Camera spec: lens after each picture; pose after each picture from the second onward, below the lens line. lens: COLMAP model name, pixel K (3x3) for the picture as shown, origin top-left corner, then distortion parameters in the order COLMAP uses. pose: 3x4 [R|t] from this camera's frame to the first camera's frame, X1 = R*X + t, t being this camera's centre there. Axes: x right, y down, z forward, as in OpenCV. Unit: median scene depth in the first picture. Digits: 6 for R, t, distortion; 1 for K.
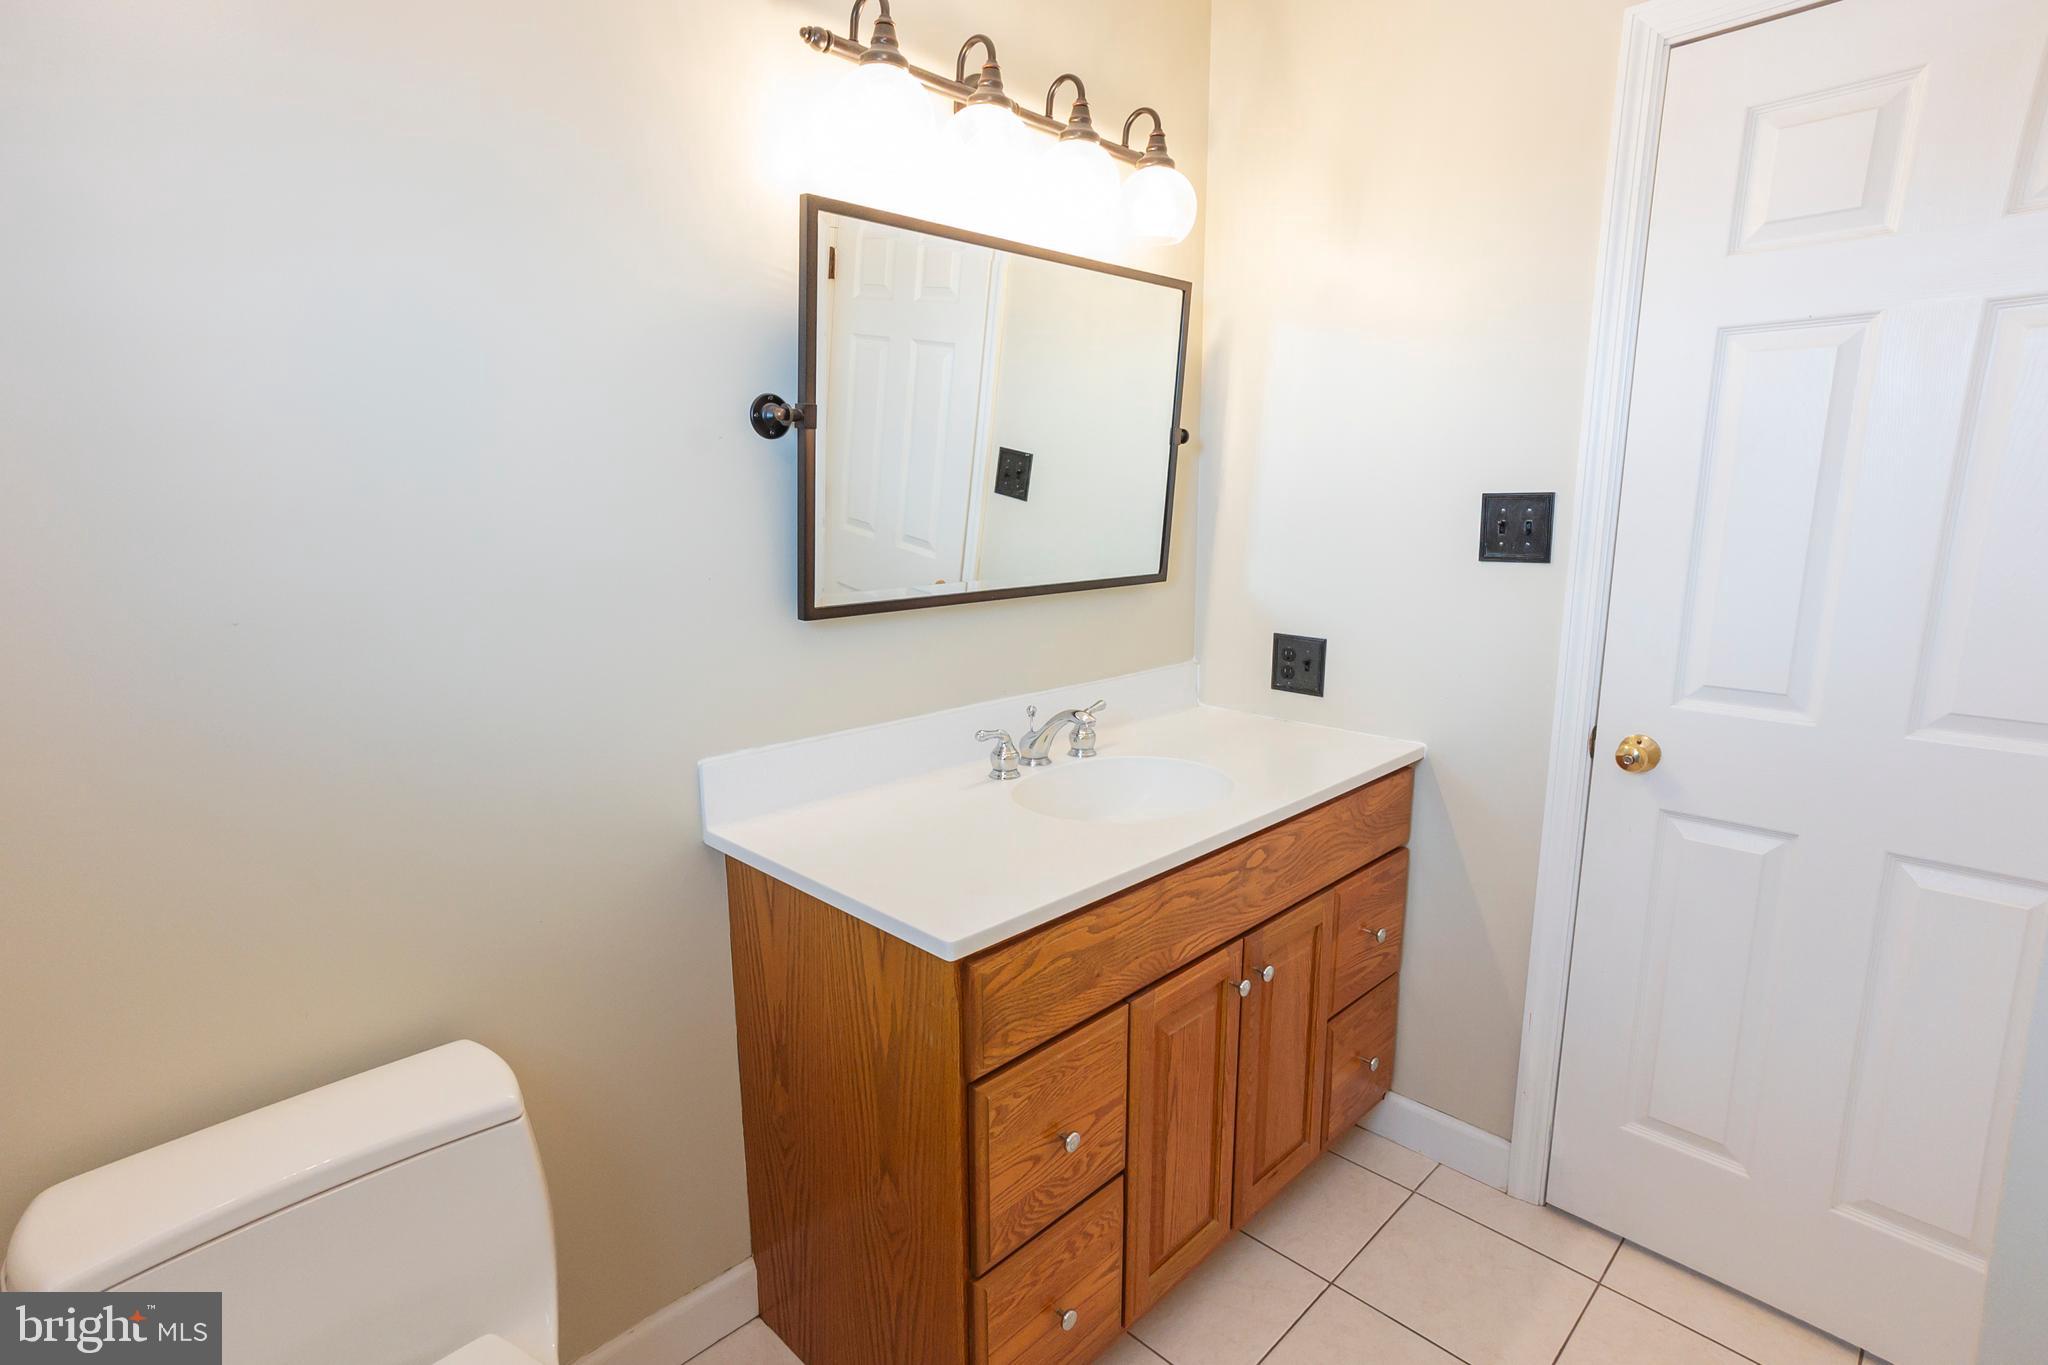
lens RADIAL K [[1026.2, 0, 1021.7], [0, 1026.2, 672.7], [0, 0, 1]] dist [0.002554, 0.006555]
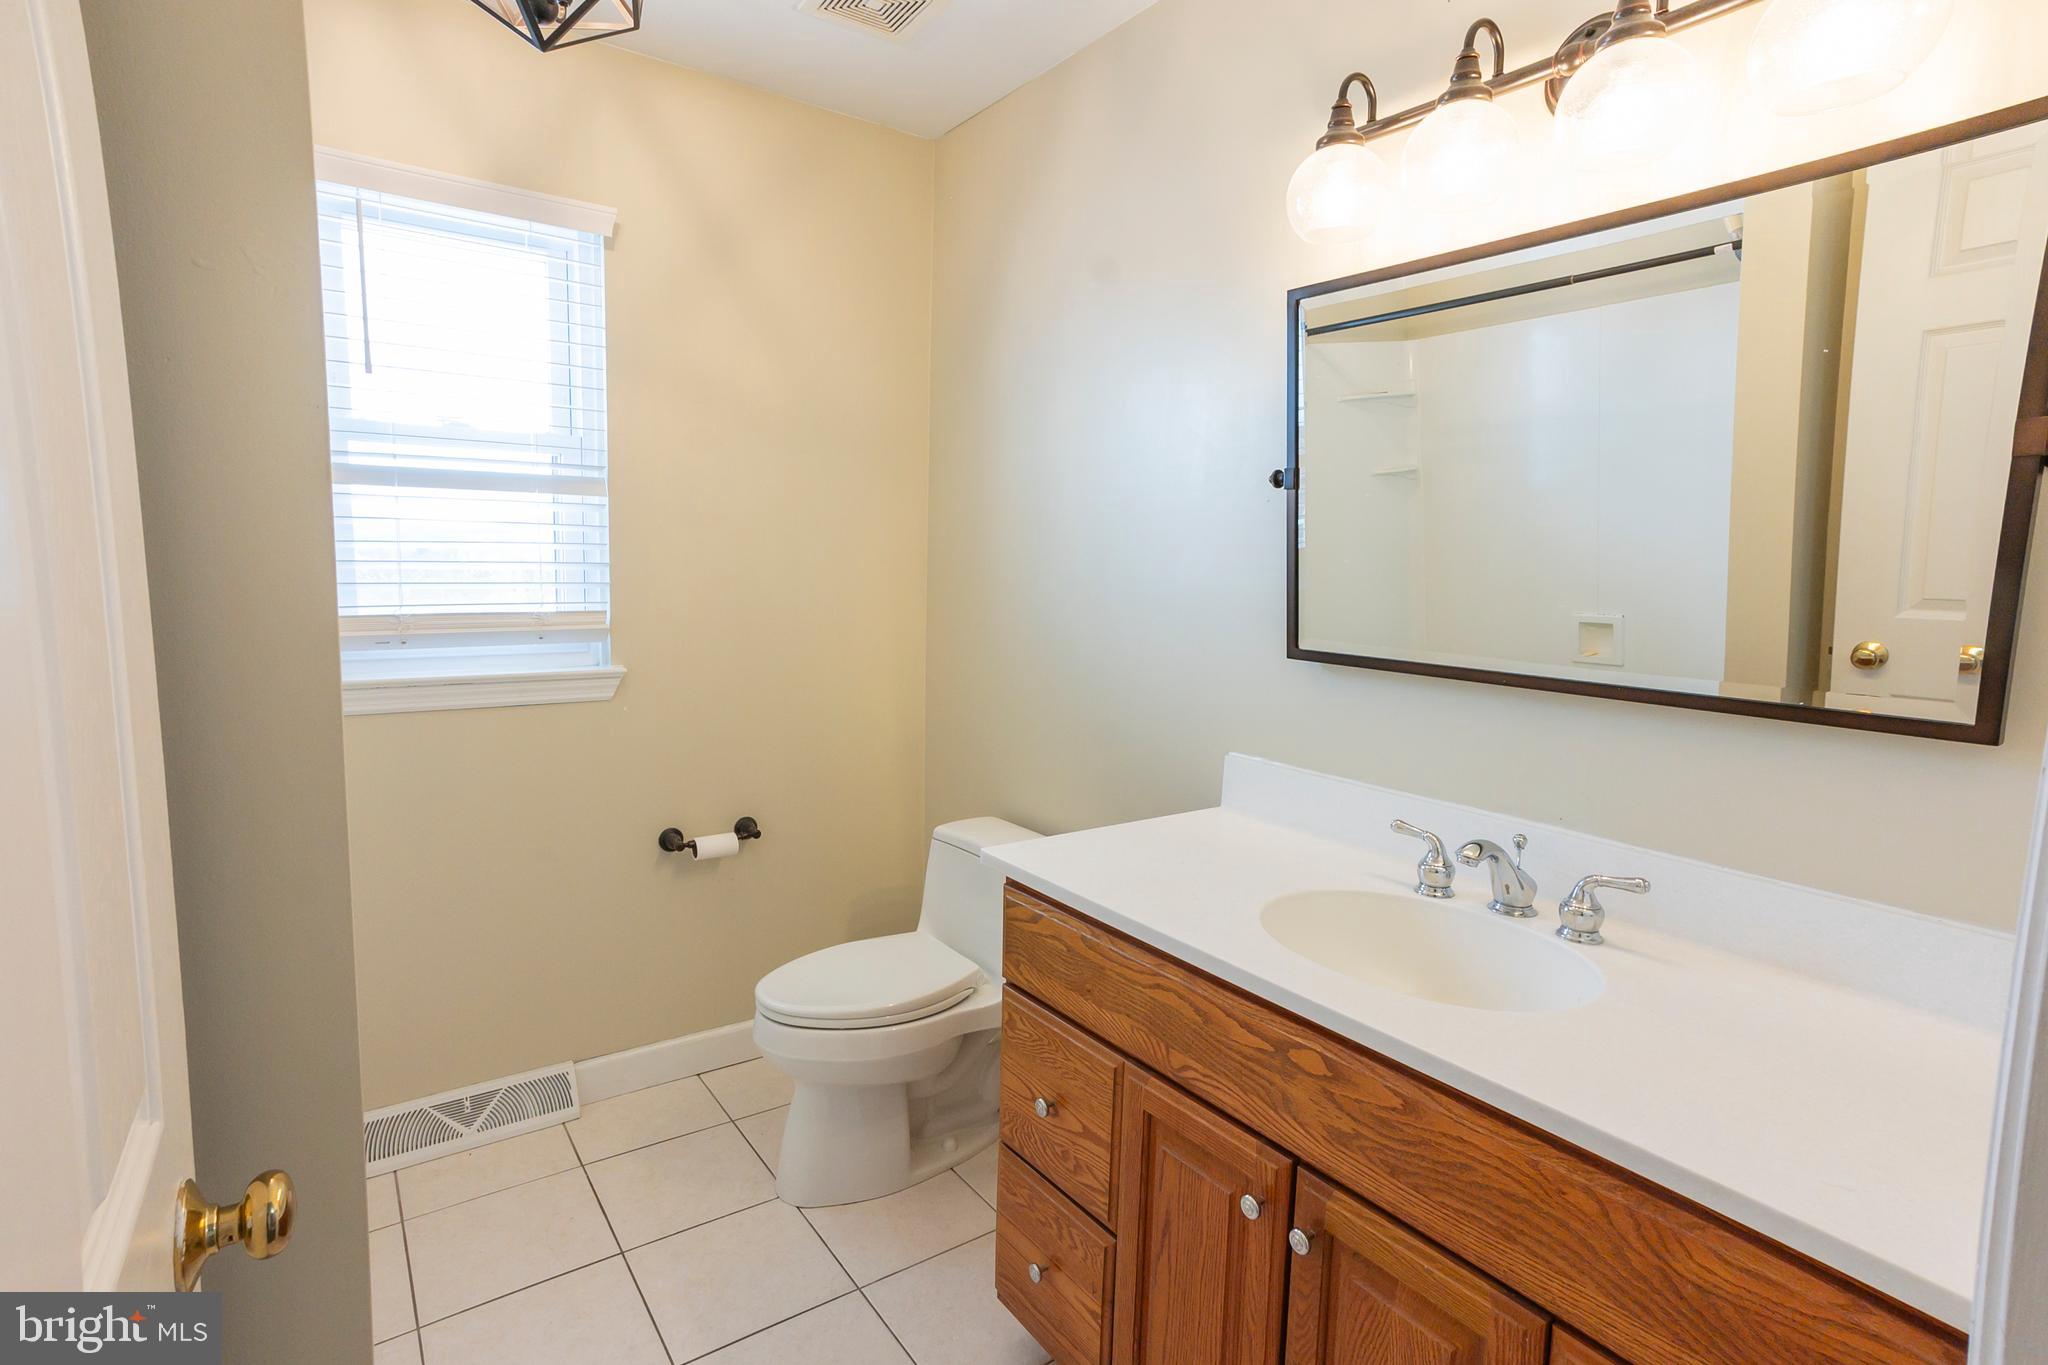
lens RADIAL K [[1026.2, 0, 1021.3], [0, 1026.2, 683.2], [0, 0, 1]] dist [0.002554, 0.006555]
pose [[-0.161889, 0.119550, -0.979541, 0.955017], [-0.206365, 0.966585, 0.152075, -0.137334], [0.964990, 0.226762, -0.131808, 0.888927]]
